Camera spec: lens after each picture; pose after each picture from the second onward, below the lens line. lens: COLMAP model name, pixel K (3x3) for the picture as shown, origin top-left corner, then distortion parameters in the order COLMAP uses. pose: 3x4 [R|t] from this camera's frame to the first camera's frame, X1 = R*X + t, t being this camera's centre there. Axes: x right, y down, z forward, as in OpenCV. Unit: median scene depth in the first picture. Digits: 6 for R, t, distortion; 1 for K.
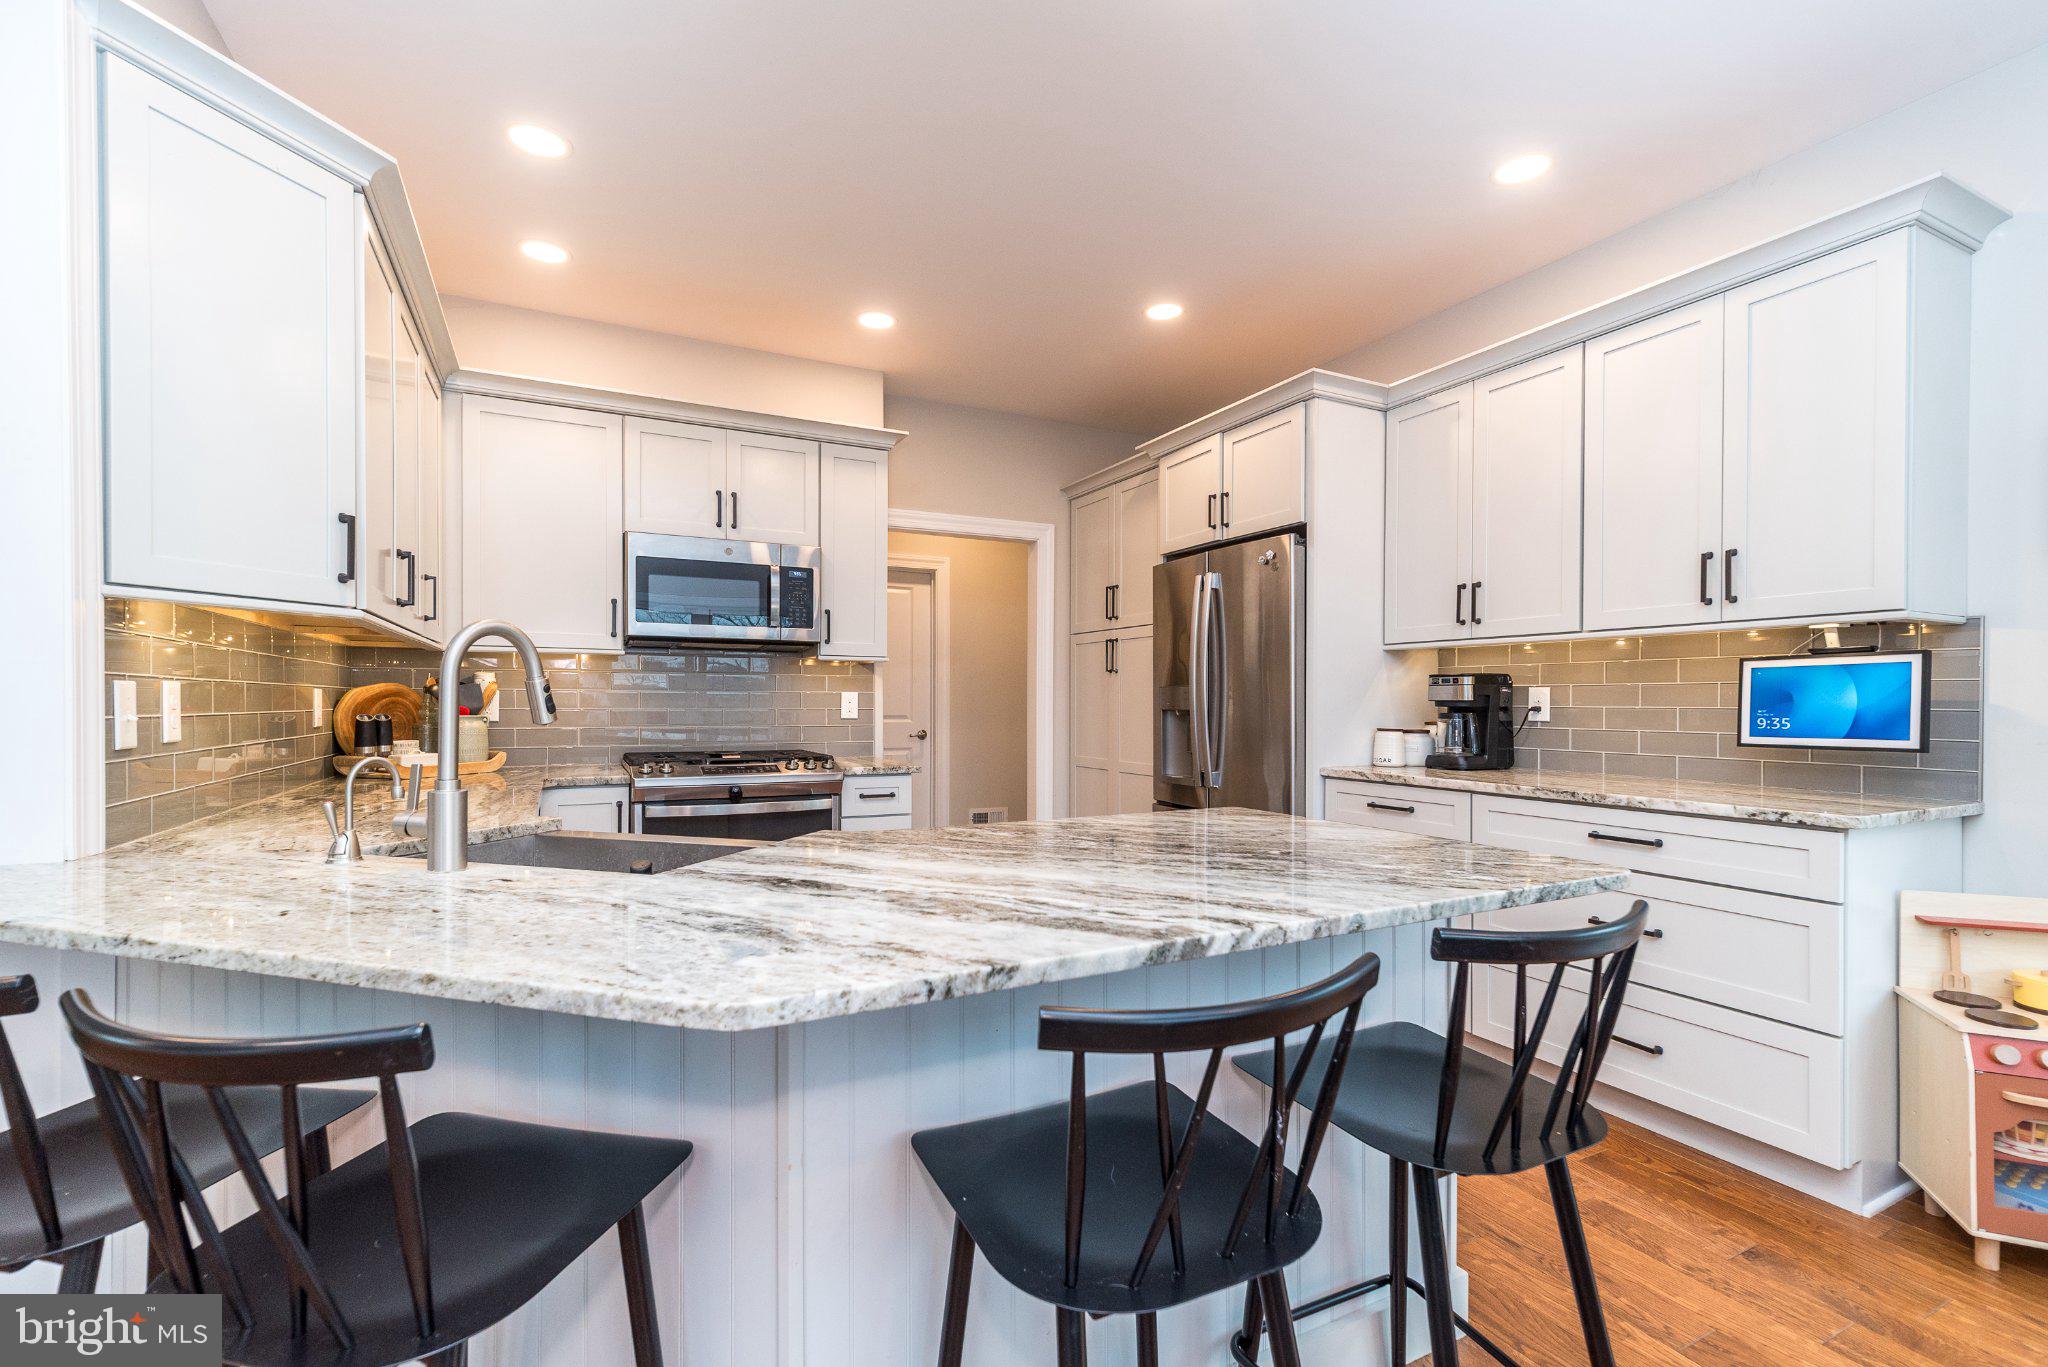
lens RADIAL K [[893.5, 0, 1015.0], [0, 893.5, 703.5], [0, 0, 1]] dist [0.001392, 0.000105]
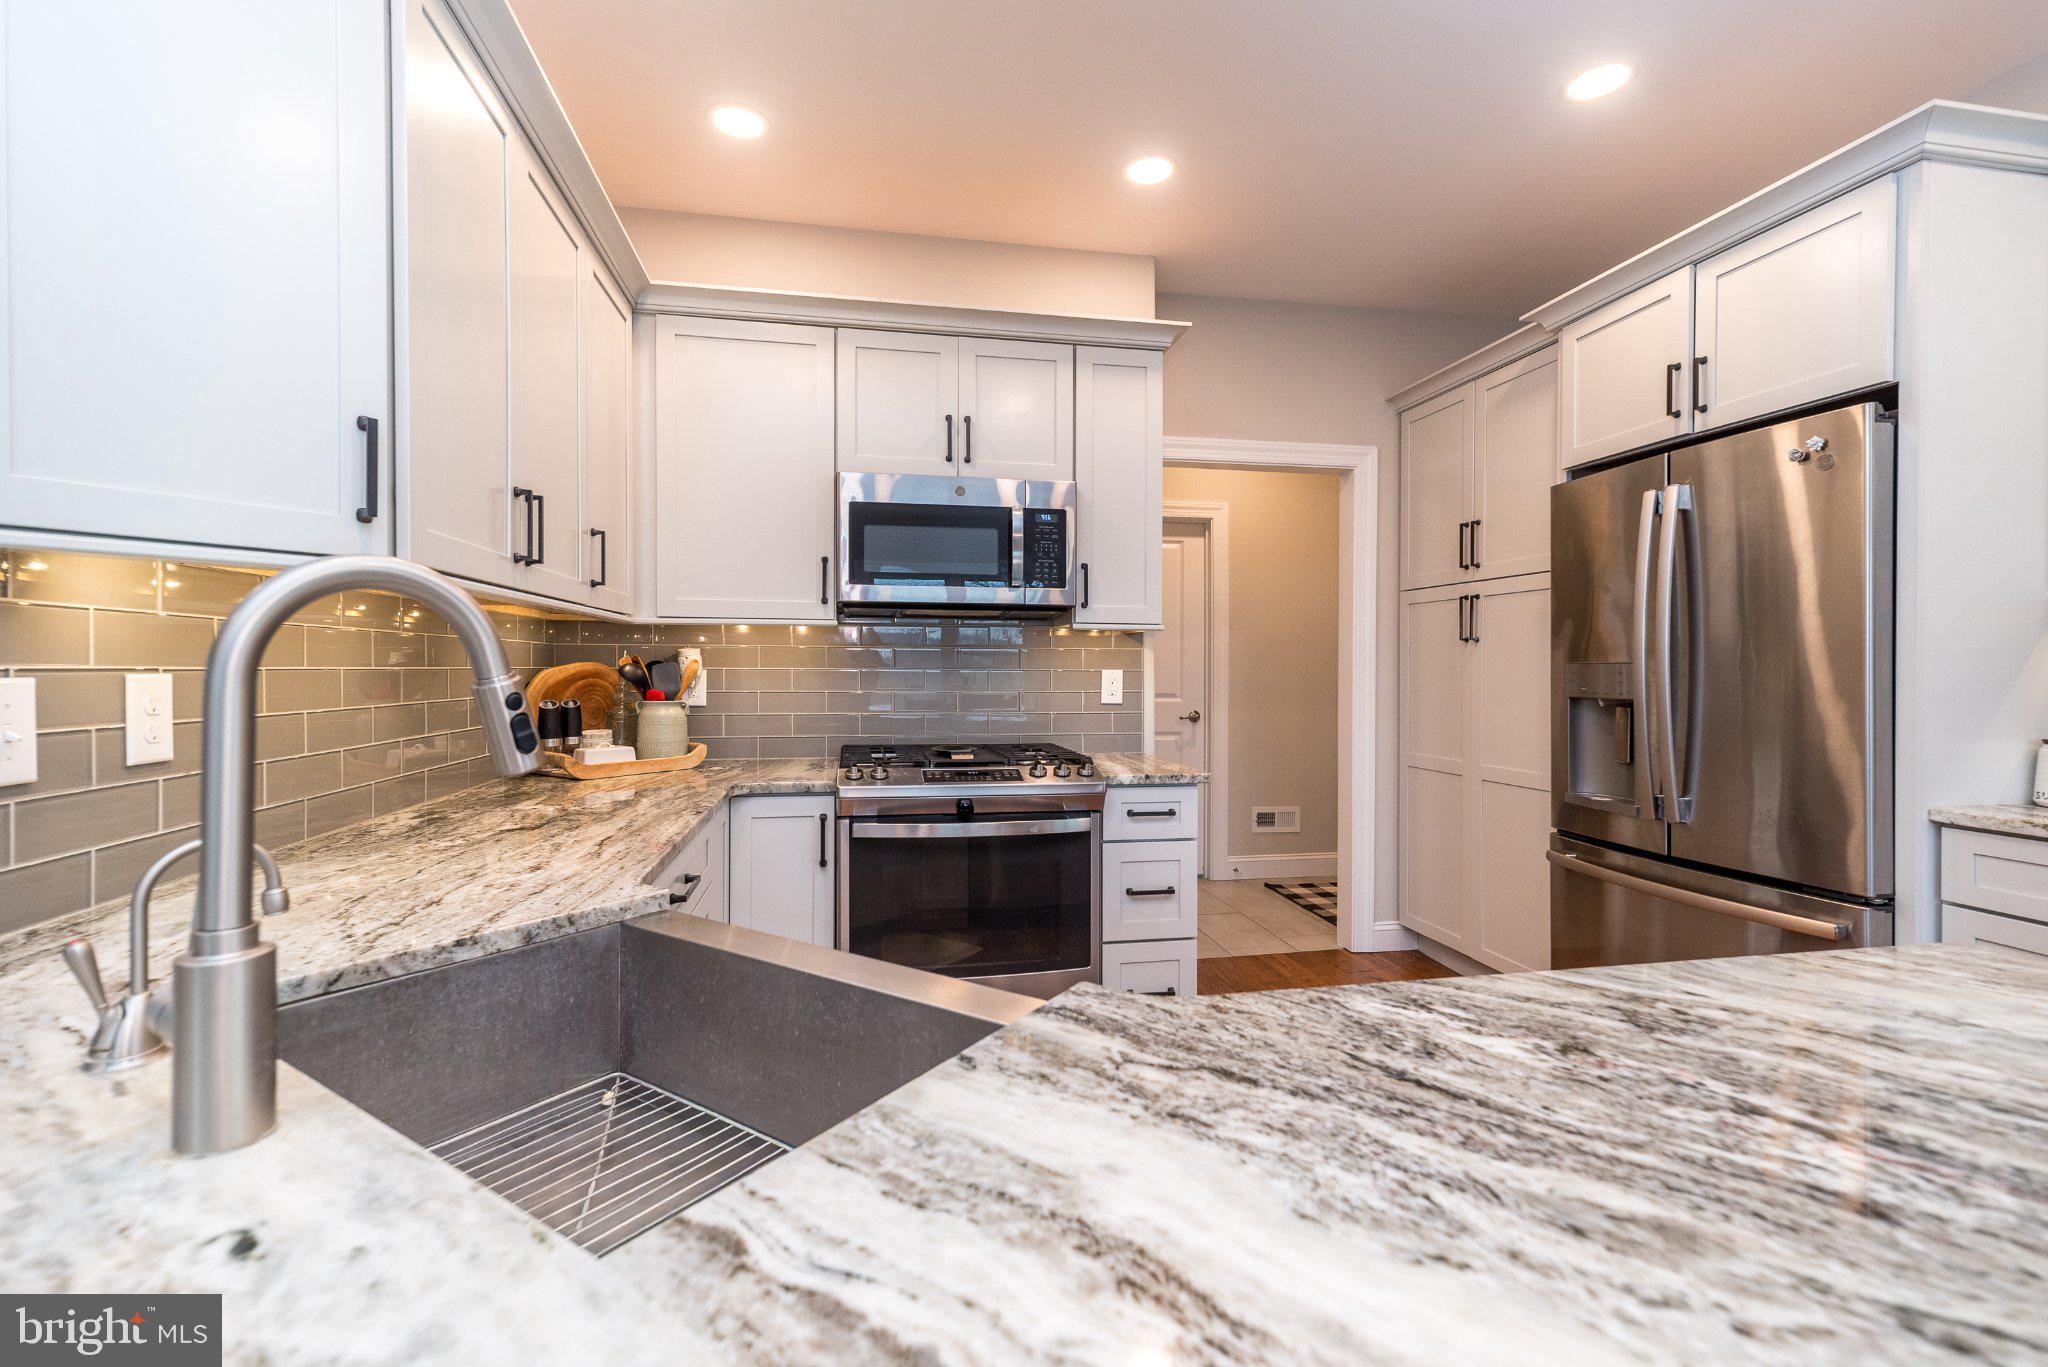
lens RADIAL K [[894.5, 0, 1019.6], [0, 894.5, 681.7], [0, 0, 1]] dist [0.001024, 0.000014]
pose [[0.962191, 0.003744, -0.272349, -0.057204], [-0.000409, 0.999924, 0.012301, -0.013812], [0.272374, -0.011725, 0.962120, 0.259234]]
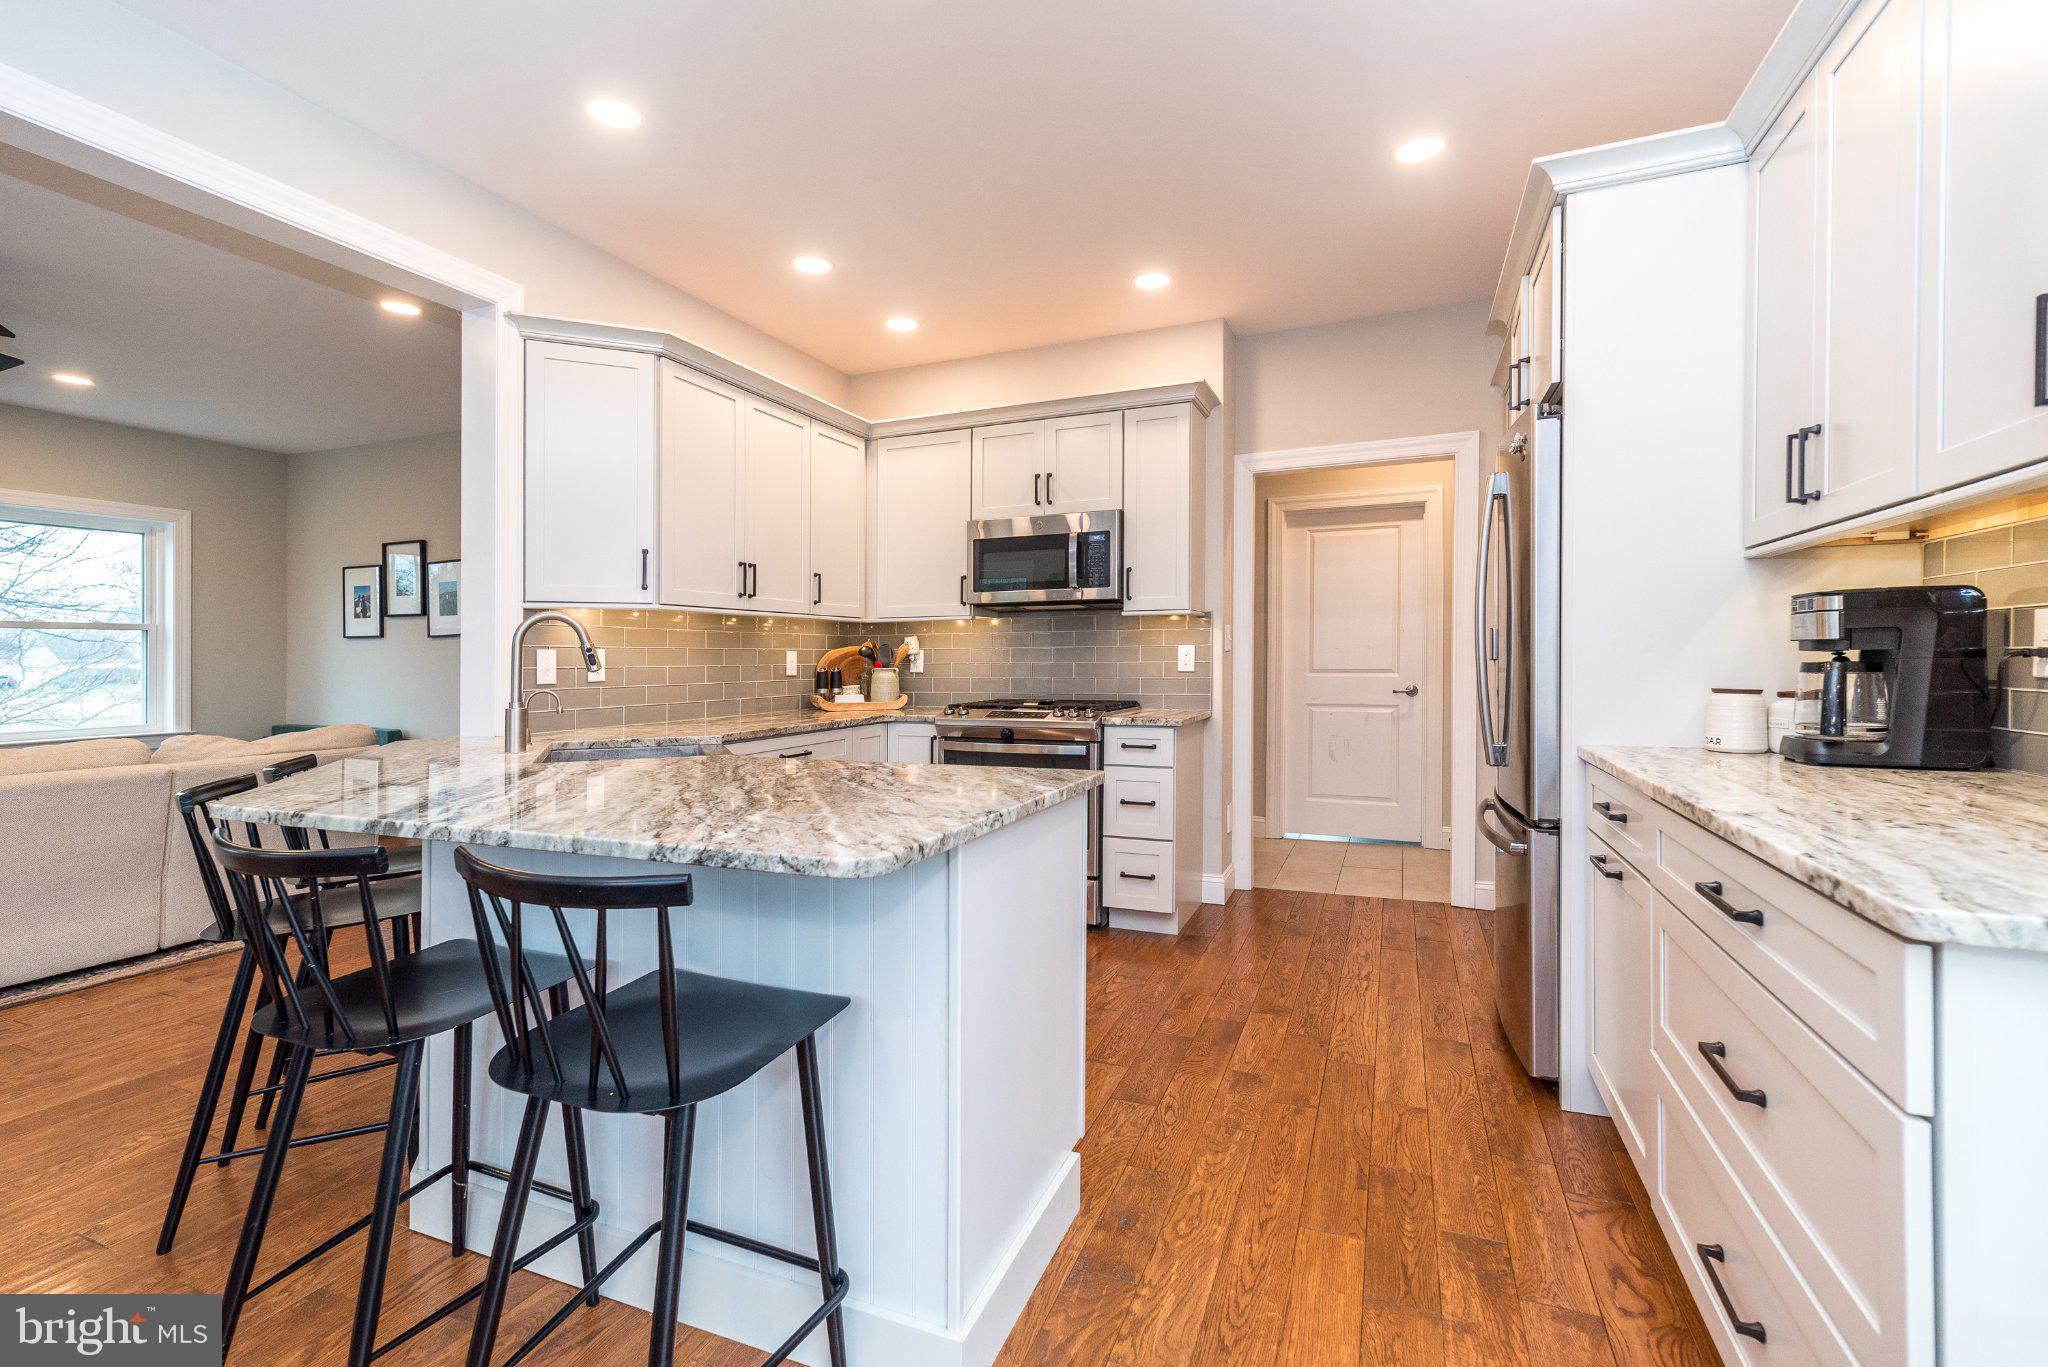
lens RADIAL K [[882.0, 0, 998.5], [0, 882.0, 656.2], [0, 0, 1]] dist [0.002599, 0.000199]
pose [[0.650034, -0.011088, -0.759824, 0.504290], [0.009349, 0.999935, -0.006593, 0.004844], [0.759847, -0.002818, 0.650096, 0.218099]]
